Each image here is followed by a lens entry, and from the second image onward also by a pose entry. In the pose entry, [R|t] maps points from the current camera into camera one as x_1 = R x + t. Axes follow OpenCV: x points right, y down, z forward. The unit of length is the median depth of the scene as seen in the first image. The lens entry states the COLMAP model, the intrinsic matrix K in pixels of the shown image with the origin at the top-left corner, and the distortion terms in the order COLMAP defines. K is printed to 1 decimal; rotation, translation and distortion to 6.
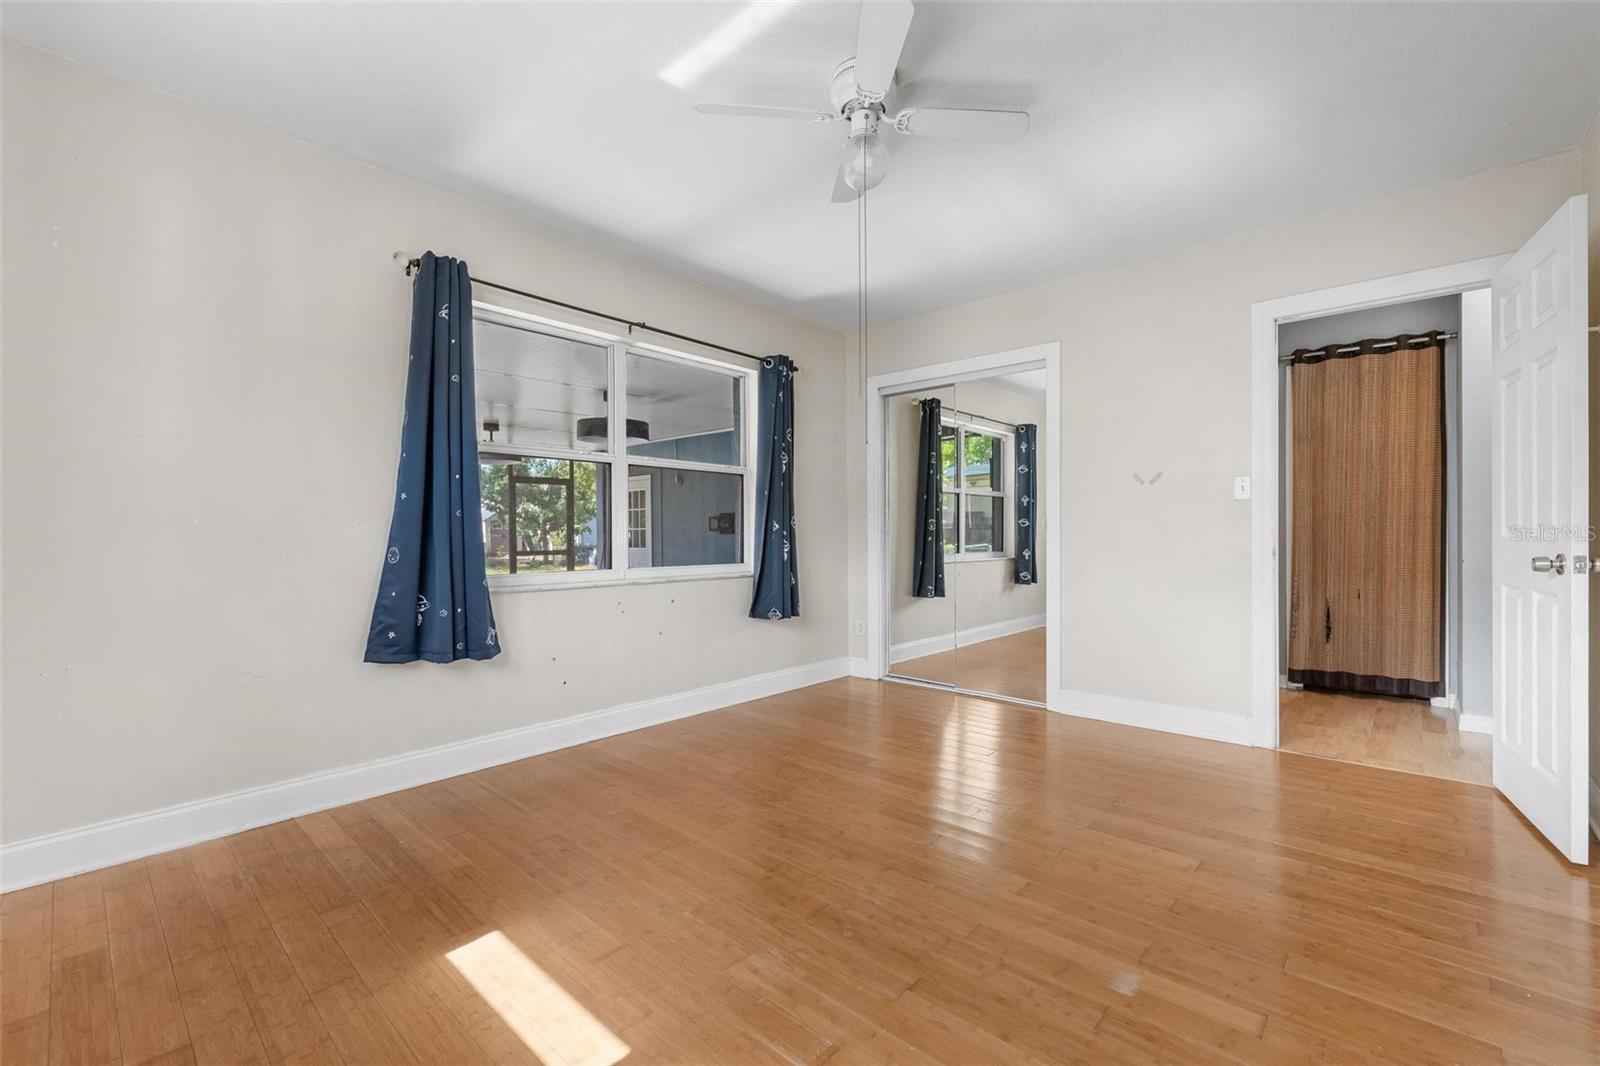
lens RADIAL K [[682.8, 0, 802.3], [0, 682.8, 528.7], [0, 0, 1]] dist [-0.001408, -0.000118]
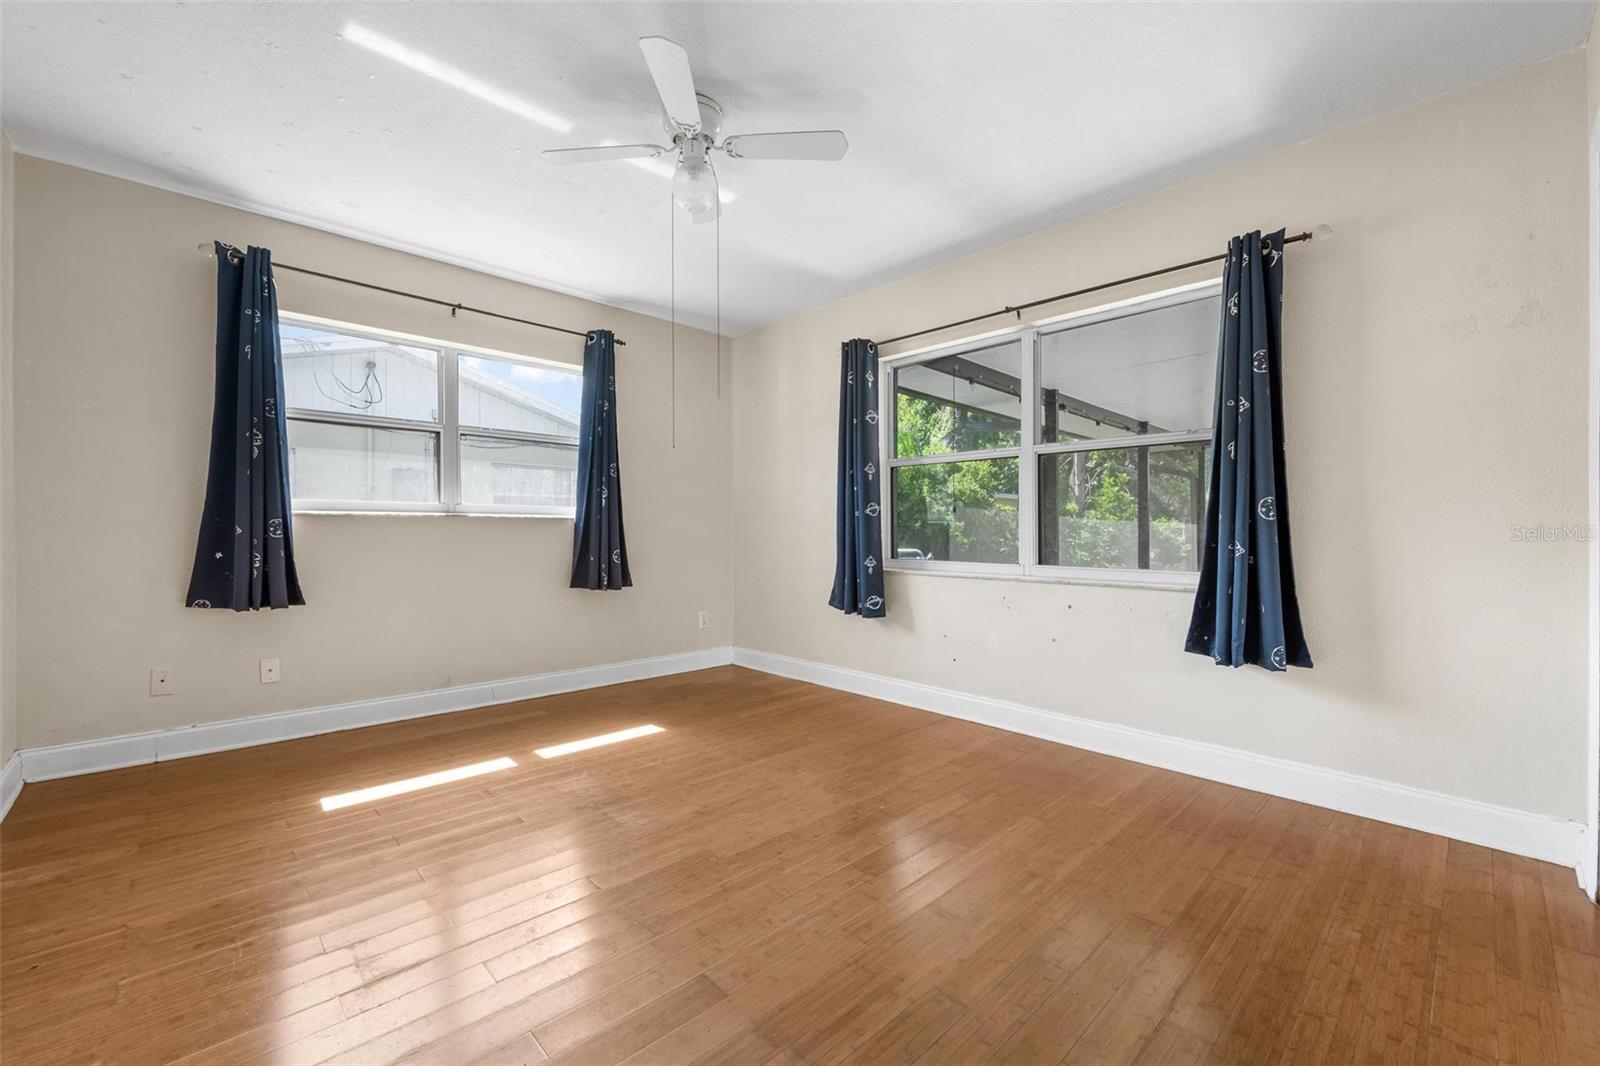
lens RADIAL K [[670.3, 0, 802.7], [0, 670.3, 532.3], [0, 0, 1]] dist [-0.000926, -0.000184]
pose [[-0.080428, 0.008147, -0.996727, 0.850743], [0.006693, 0.999948, 0.007633, 0.004934], [0.996738, -0.006057, -0.080478, 0.921948]]
